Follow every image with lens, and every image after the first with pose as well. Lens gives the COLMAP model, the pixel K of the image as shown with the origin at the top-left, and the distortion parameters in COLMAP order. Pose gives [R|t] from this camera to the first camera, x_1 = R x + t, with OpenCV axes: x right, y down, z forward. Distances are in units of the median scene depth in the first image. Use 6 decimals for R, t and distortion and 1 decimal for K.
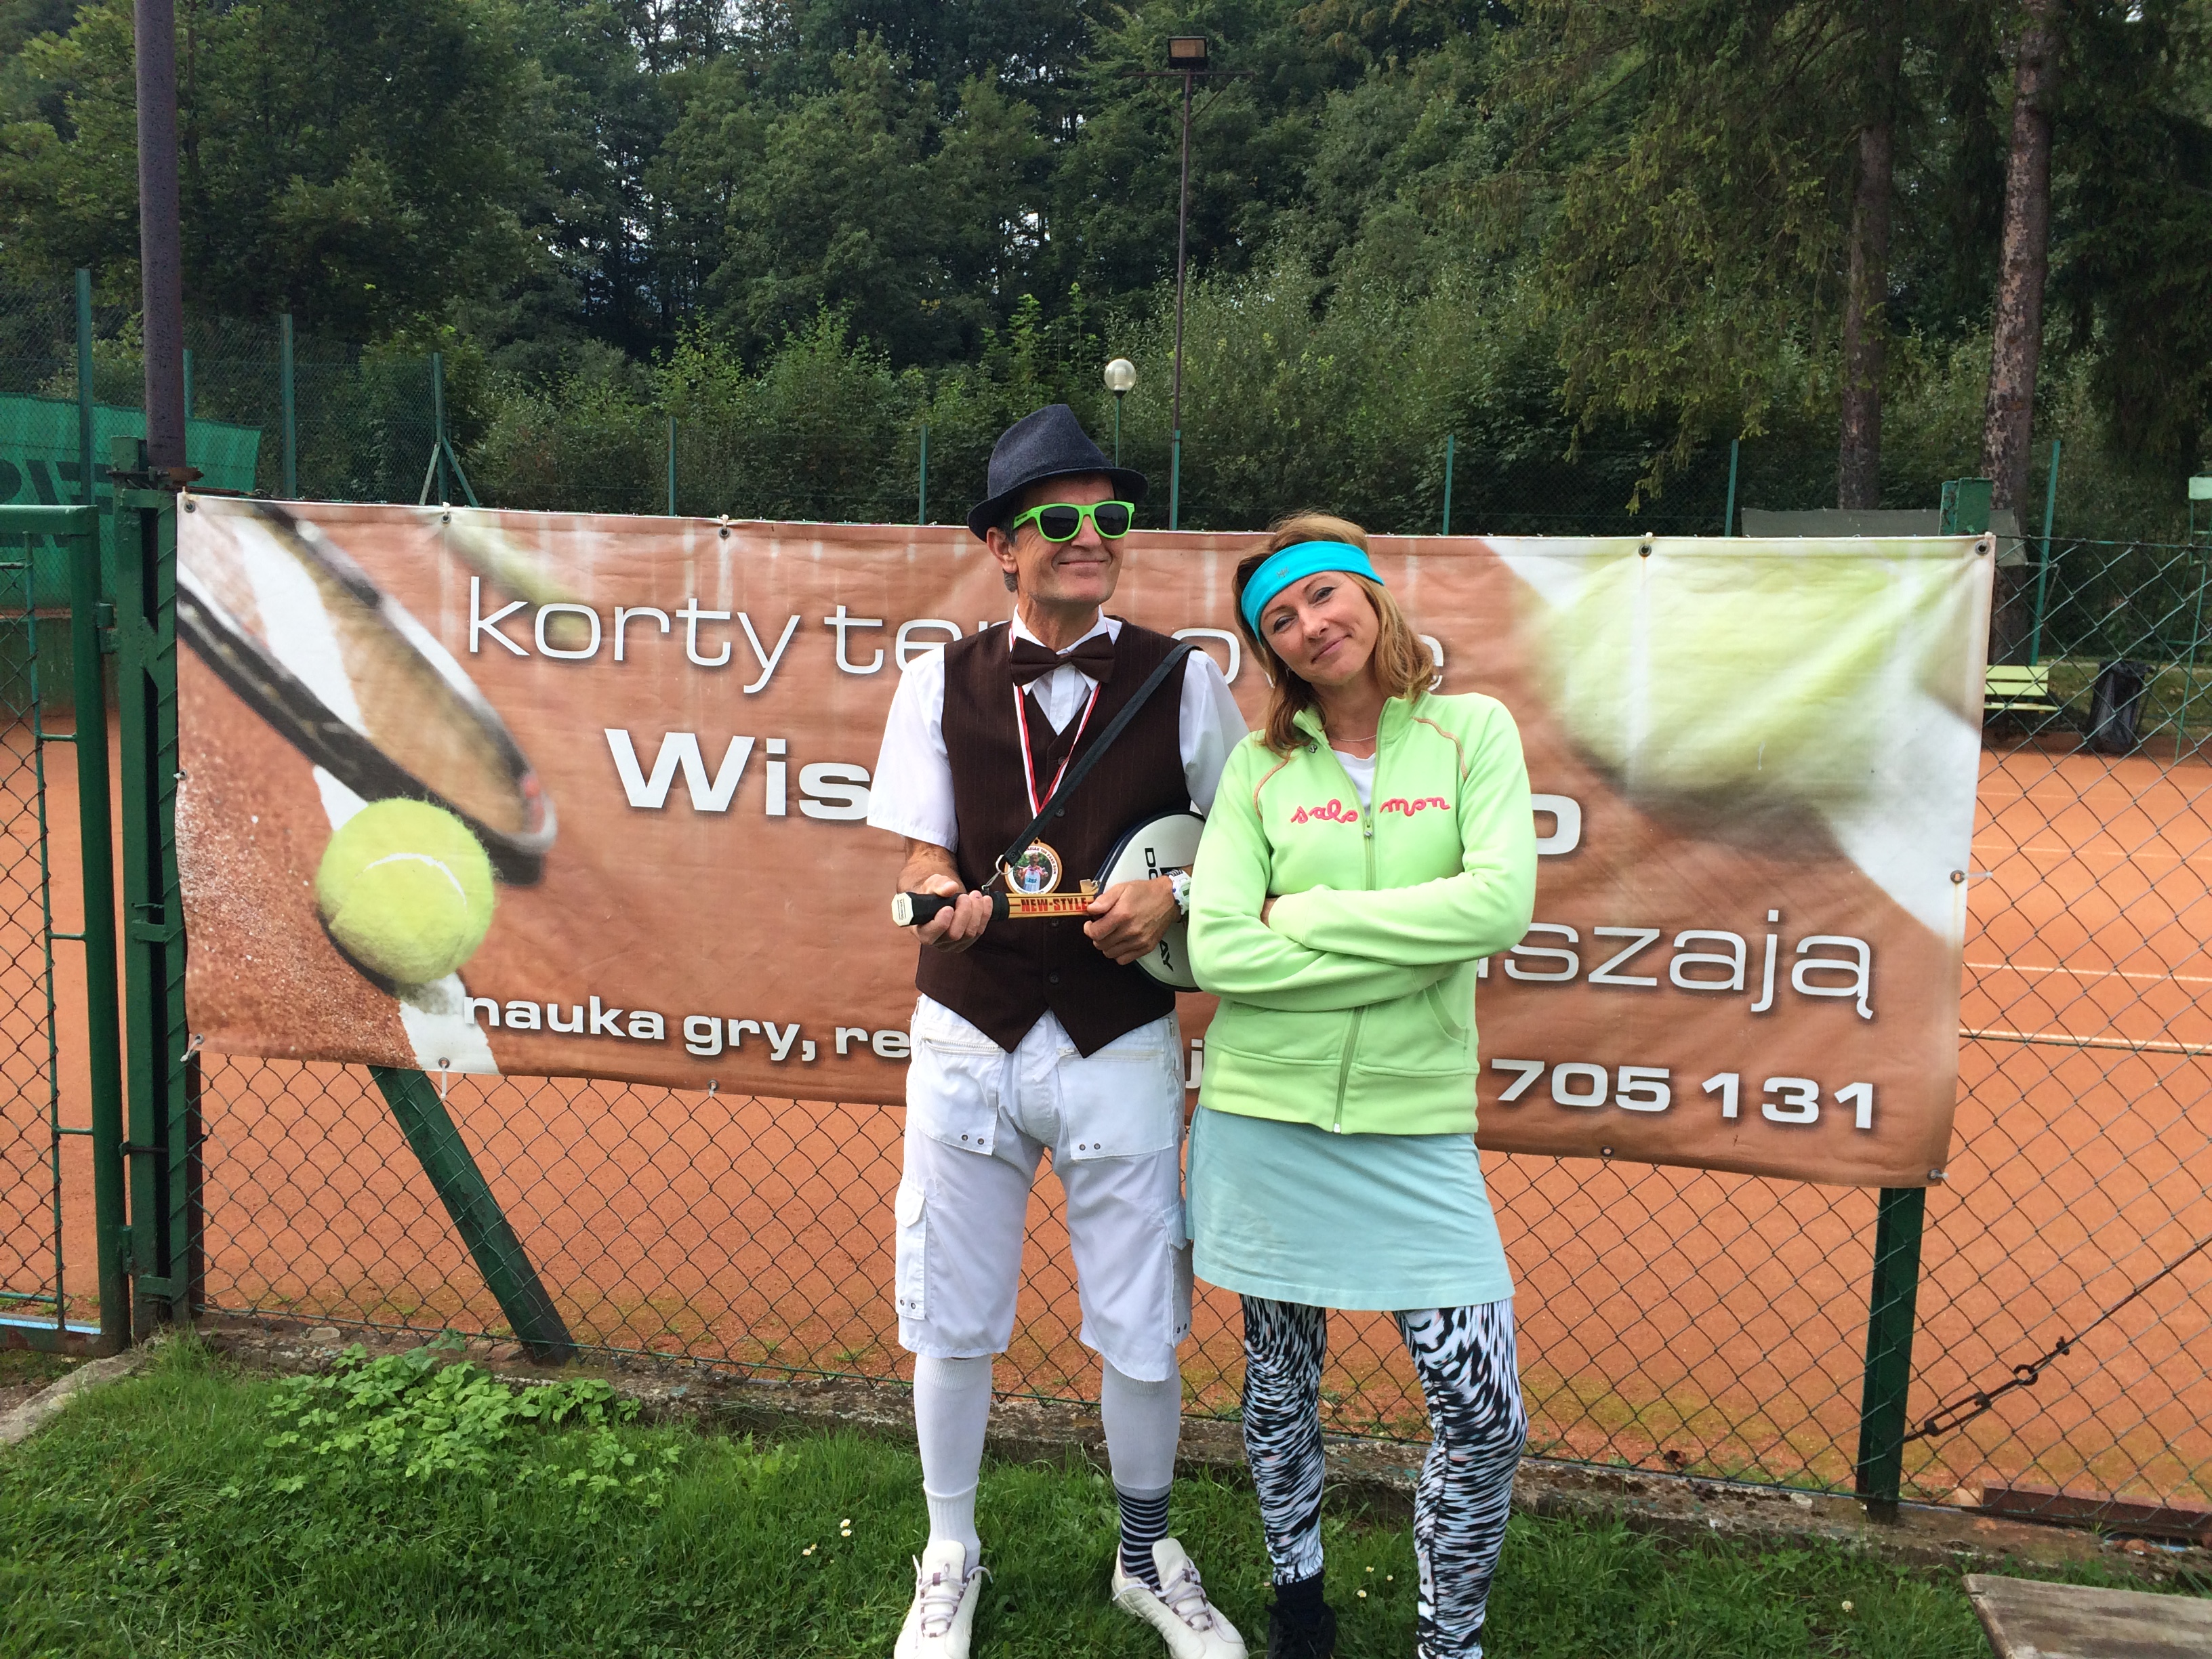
lens RADIAL K [[1925.5, 0, 1111.2], [0, 1925.5, 853.5], [0, 0, 1]] dist [0.104093, -0.134126]
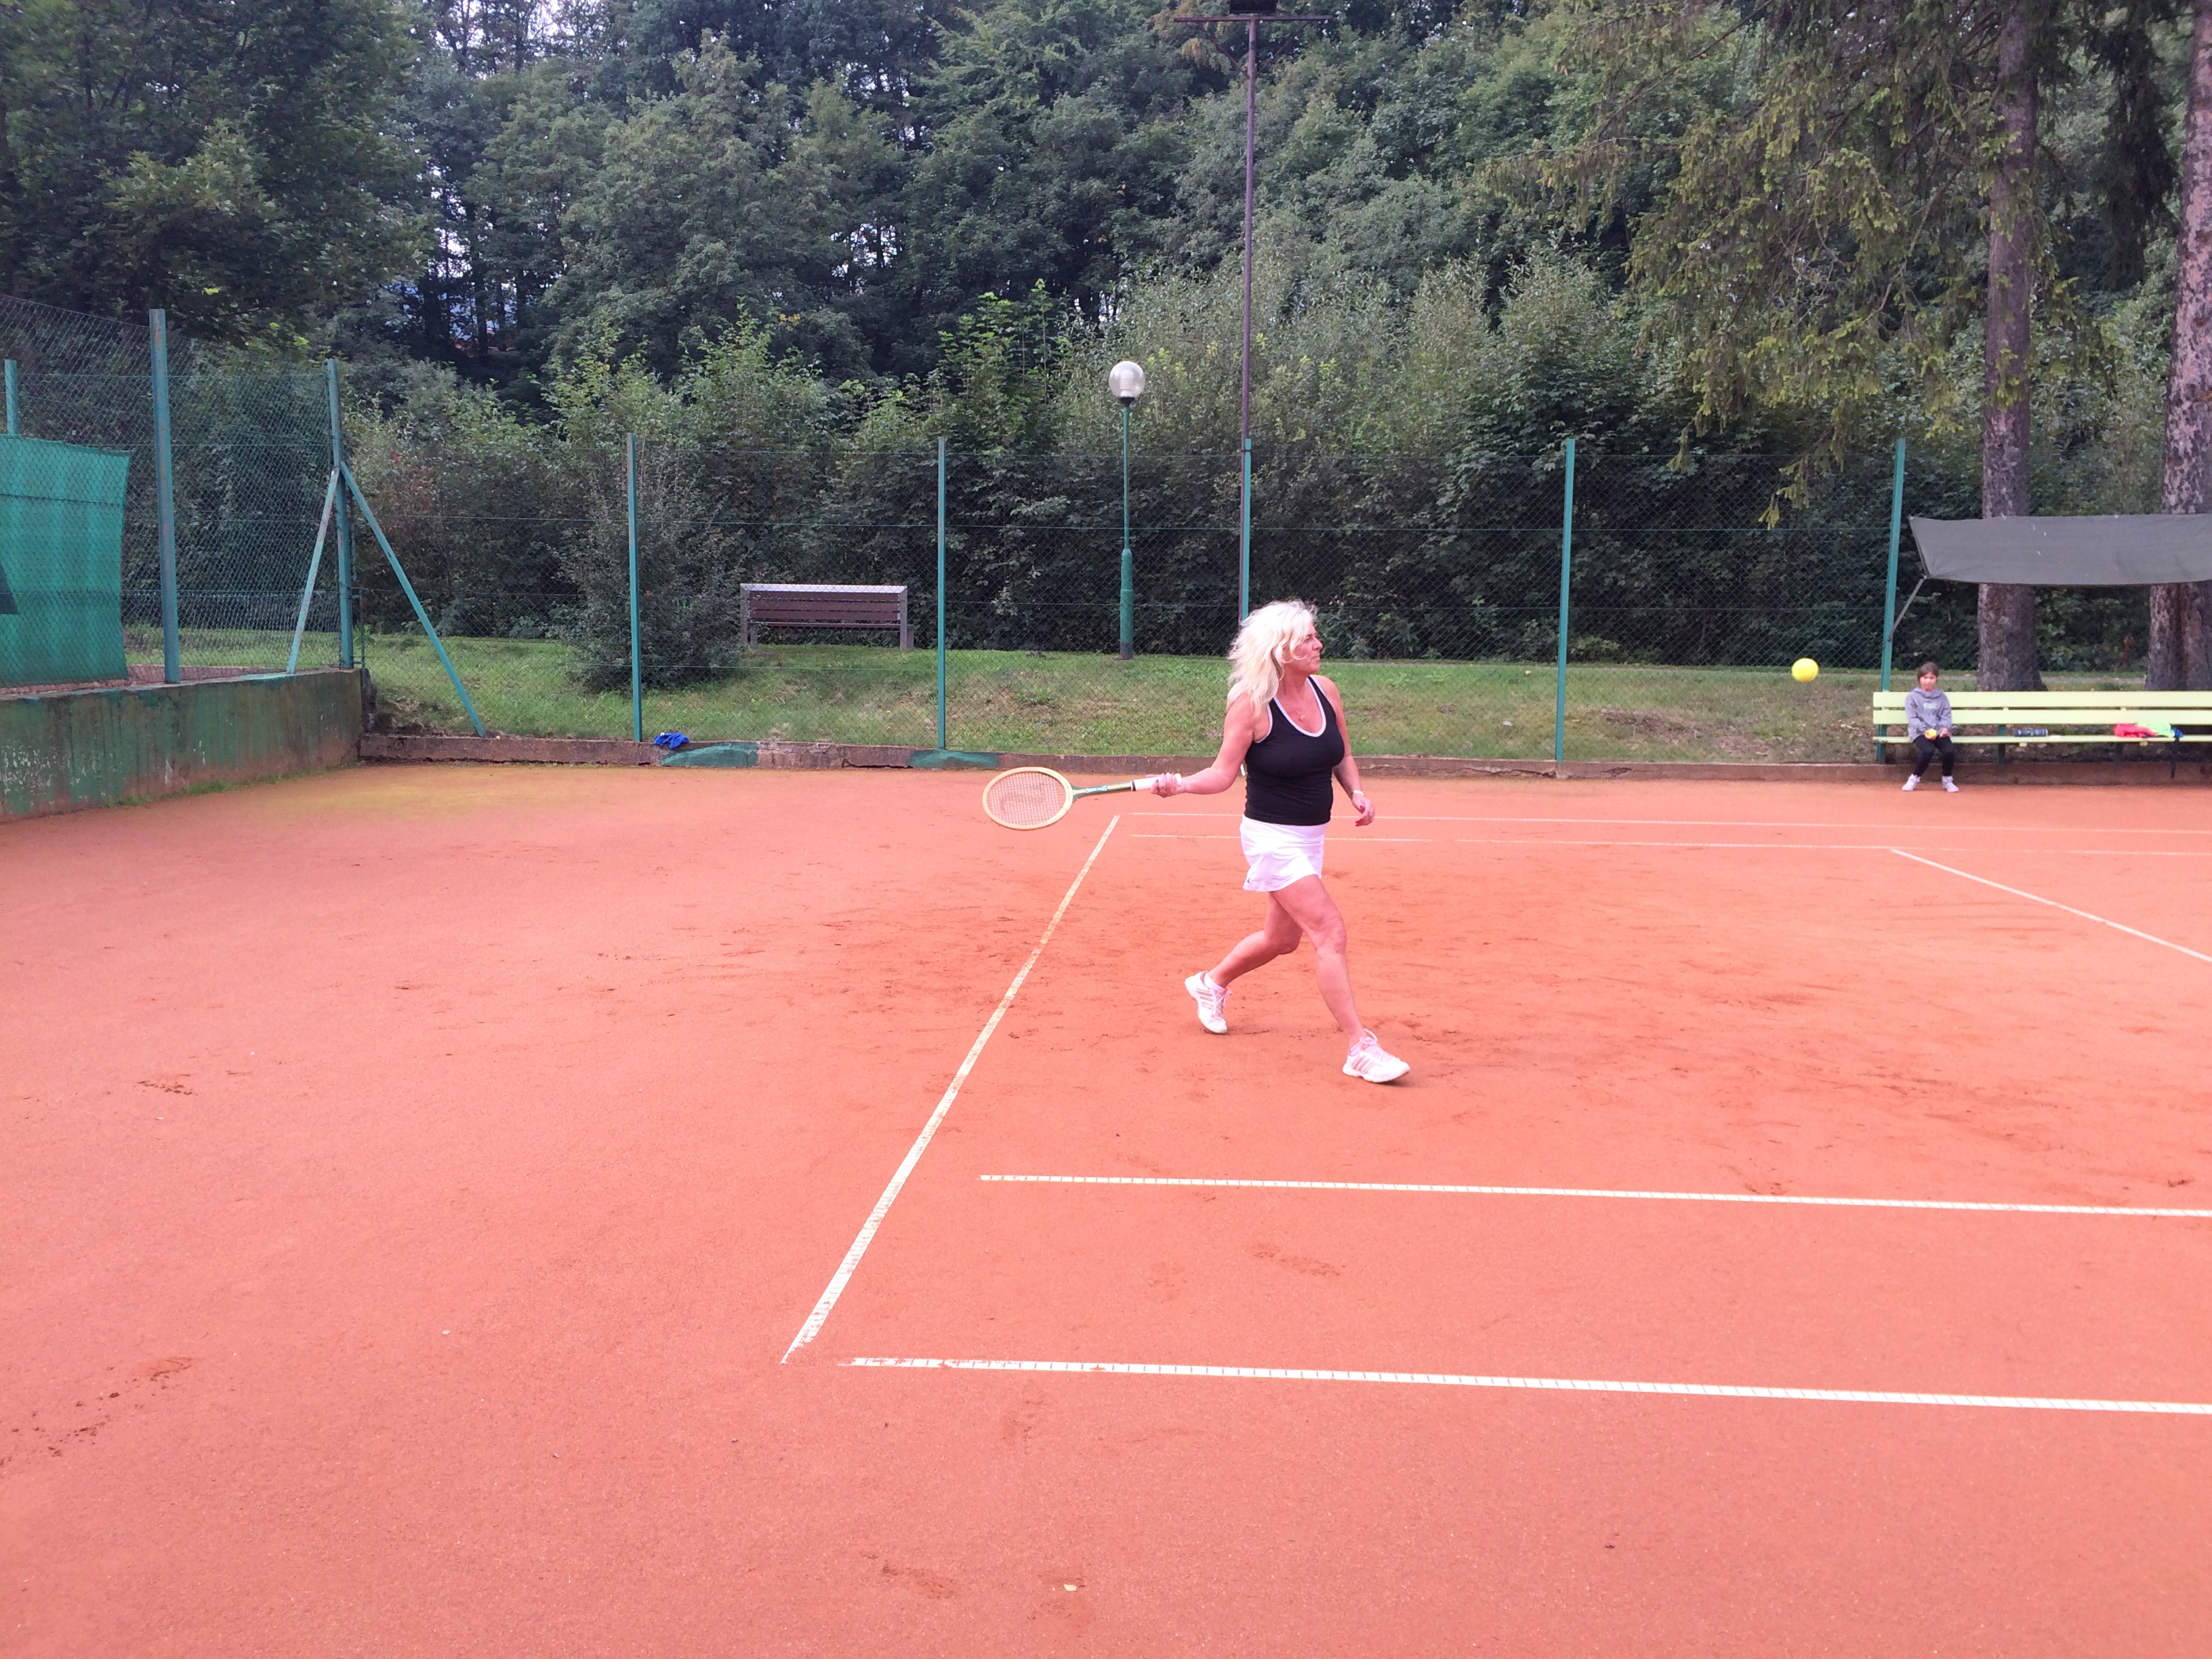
lens RADIAL K [[1852.5, 0, 1029.8], [0, 1852.5, 814.1], [0, 0, 1]] dist [0.096763, -0.099856]
pose [[0.995063, -0.033020, 0.093586, -0.069134], [0.035349, 0.999102, -0.023338, -0.018805], [-0.092732, 0.026531, 0.995338, 0.097695]]
